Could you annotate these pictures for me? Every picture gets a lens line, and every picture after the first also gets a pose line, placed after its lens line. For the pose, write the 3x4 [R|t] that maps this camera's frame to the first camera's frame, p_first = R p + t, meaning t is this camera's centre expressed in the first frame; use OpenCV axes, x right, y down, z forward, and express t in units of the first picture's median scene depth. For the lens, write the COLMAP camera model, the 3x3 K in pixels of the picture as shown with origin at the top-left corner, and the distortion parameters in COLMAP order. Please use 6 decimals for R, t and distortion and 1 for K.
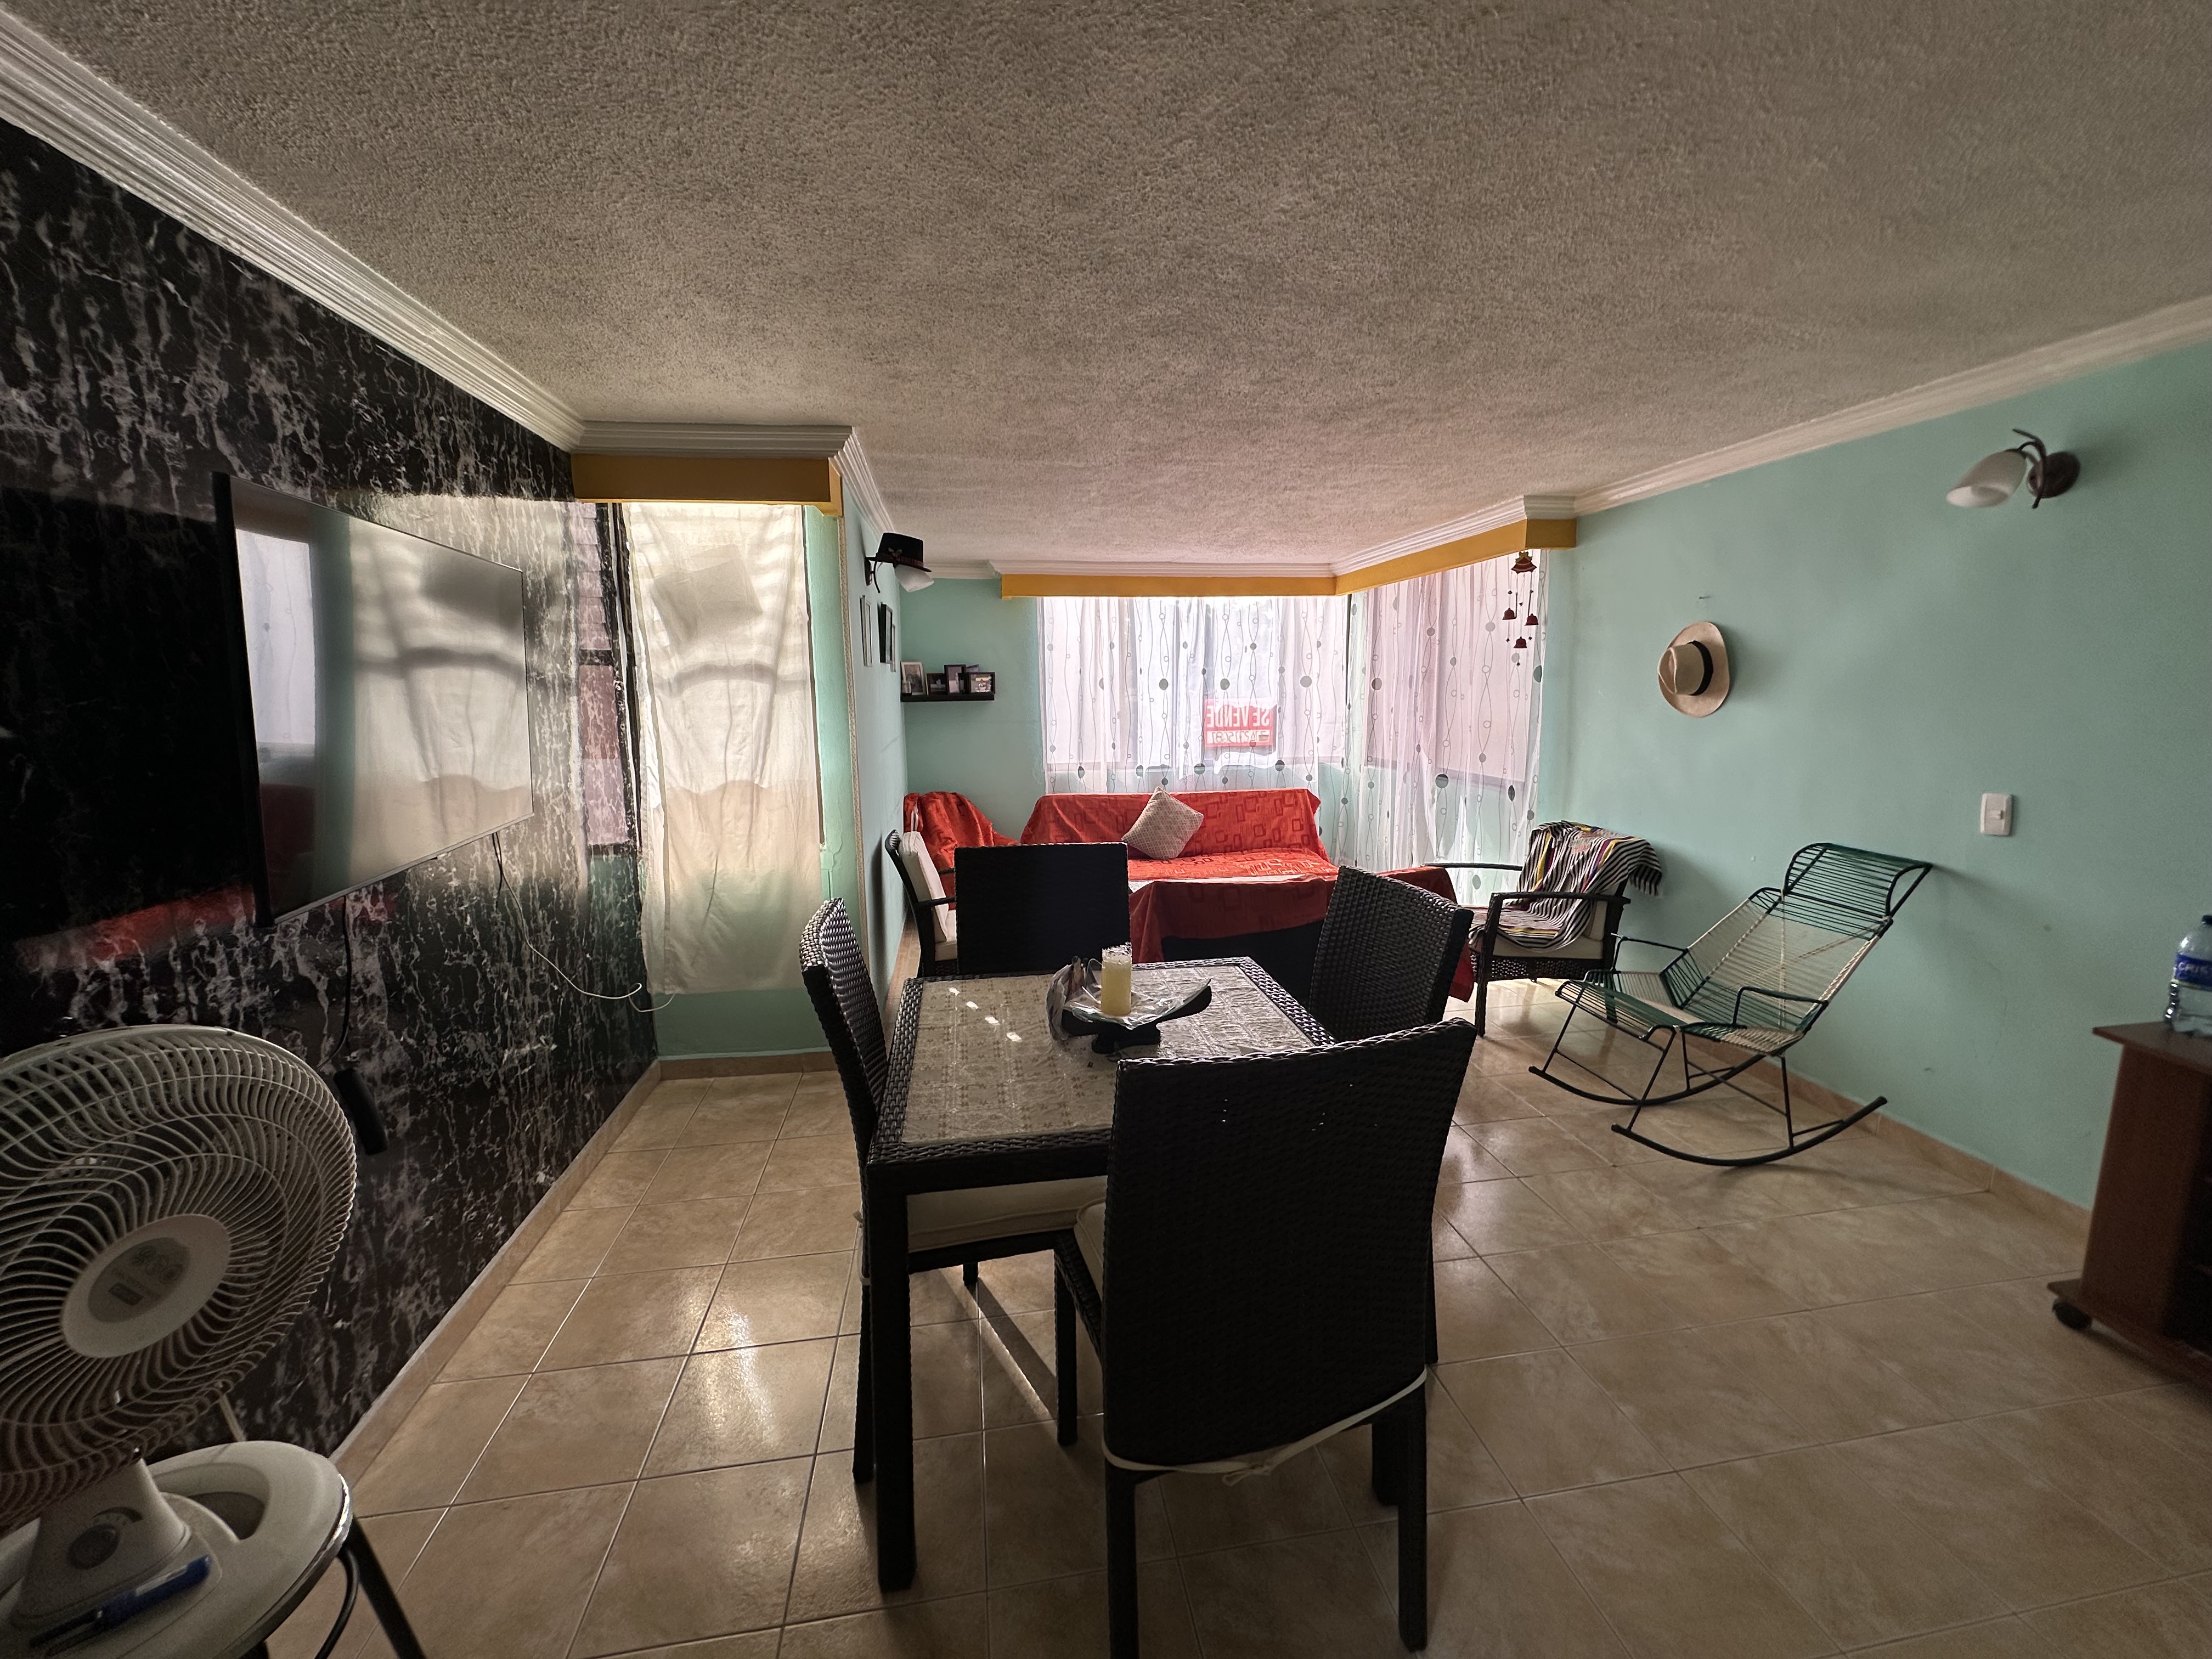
lens RADIAL K [[881.0, 0, 1105.6], [0, 881.0, 818.6], [0, 0, 1]] dist [-0.004890, 0.001046]
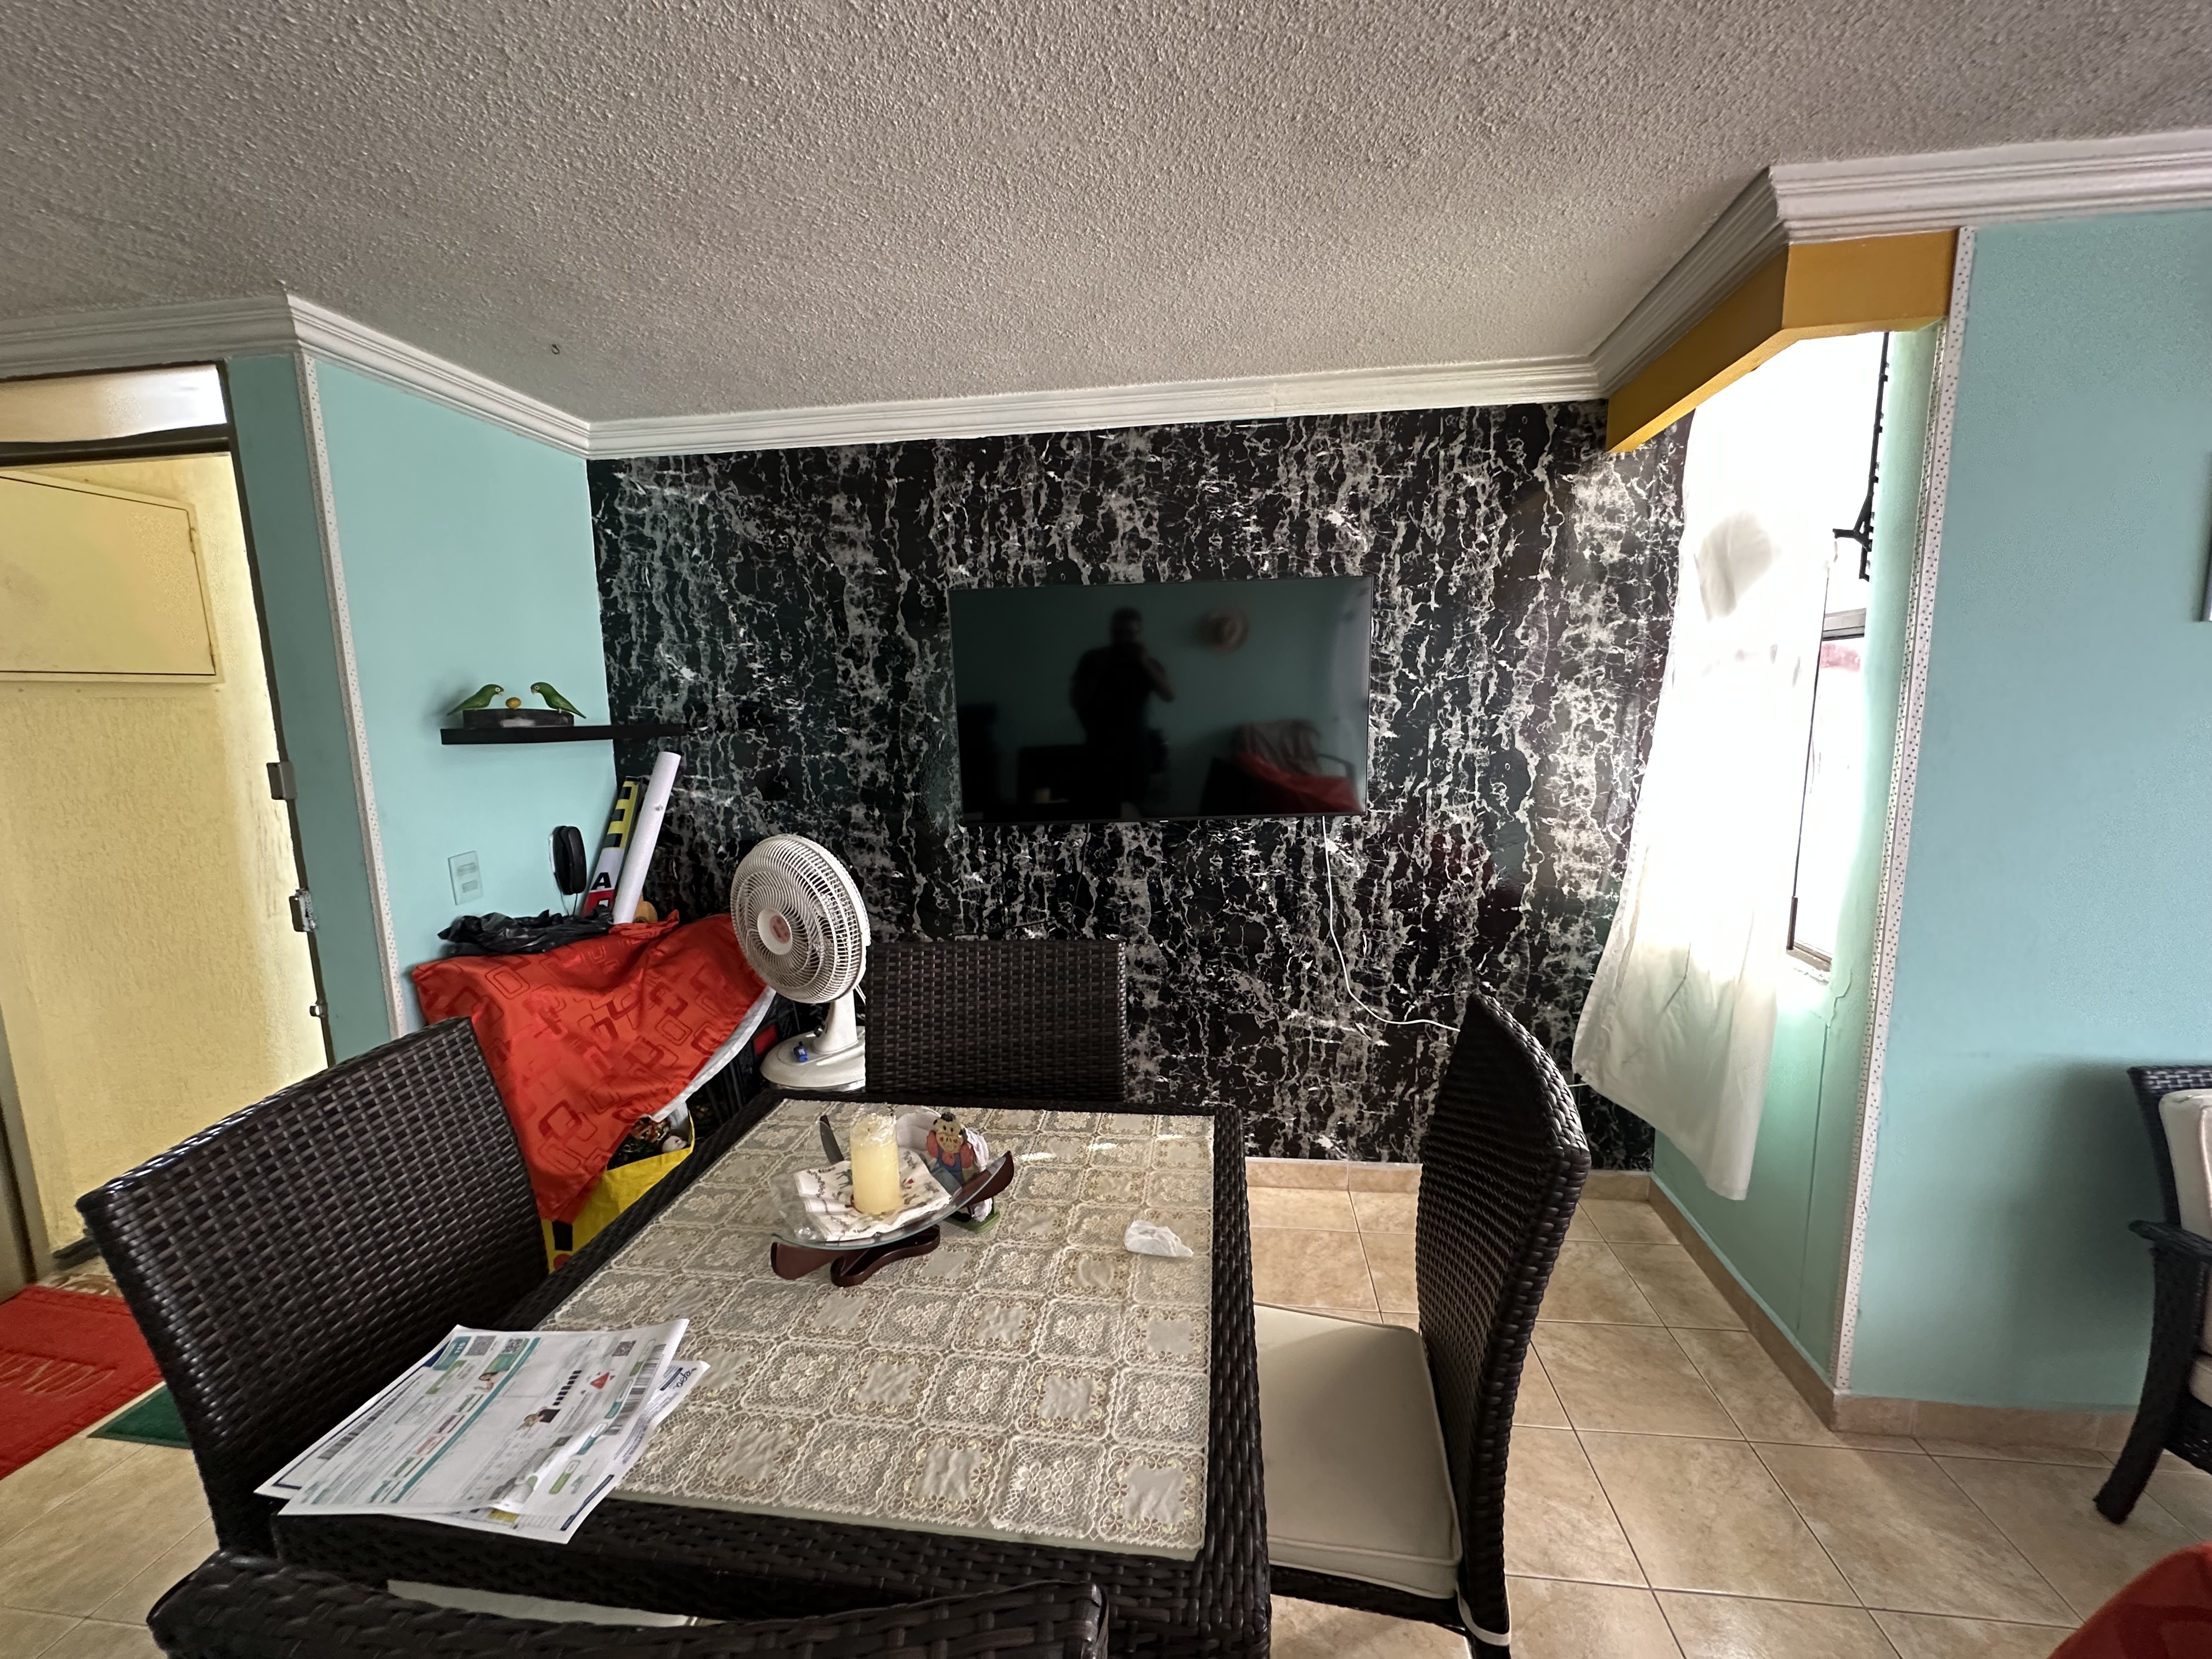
lens RADIAL K [[881.0, 0, 1106.7], [0, 881.0, 827.8], [0, 0, 1]] dist [-0.004890, 0.001046]
pose [[-0.280291, 0.154127, -0.947461, 0.242948], [-0.117707, 0.974058, 0.193275, -0.089281], [0.952671, 0.165696, -0.254878, 0.571049]]
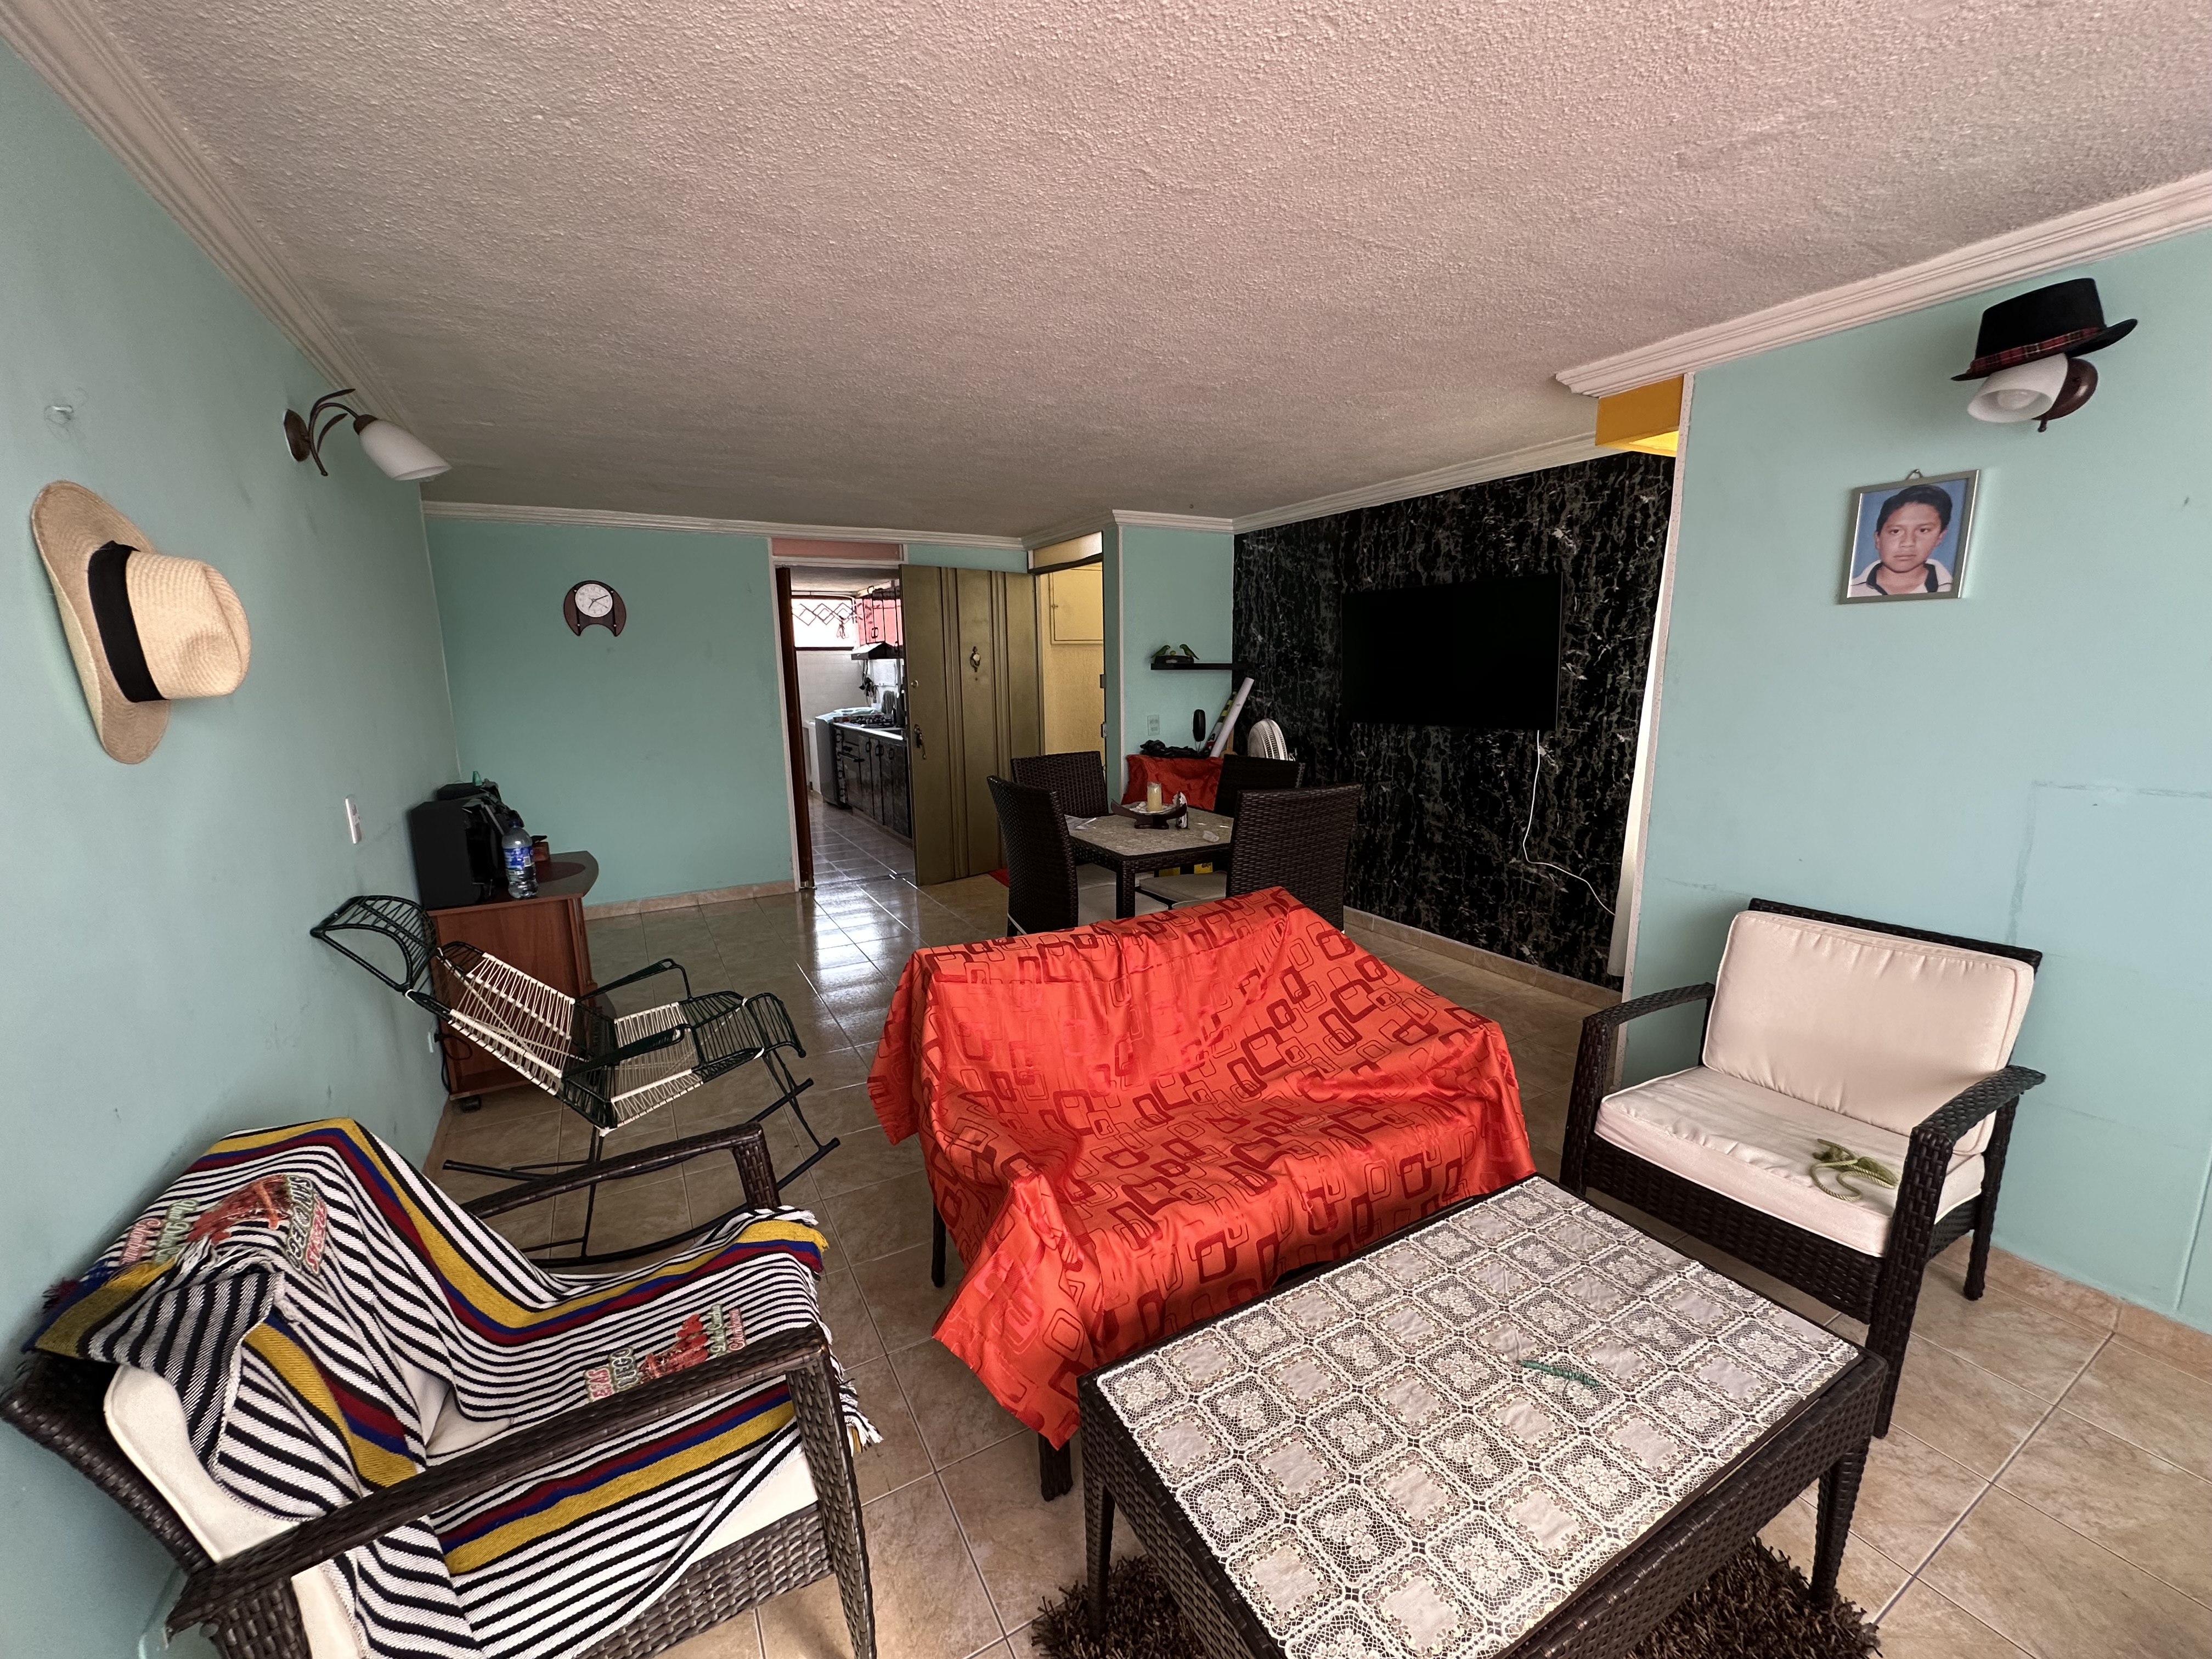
lens RADIAL K [[881.0, 0, 1117.2], [0, 881.0, 821.6], [0, 0, 1]] dist [-0.004890, 0.001046]
pose [[-0.933961, 0.087031, -0.346616, 0.366771], [-0.028992, 0.948246, 0.316211, -0.187580], [0.356197, 0.305378, -0.883101, 1.255909]]
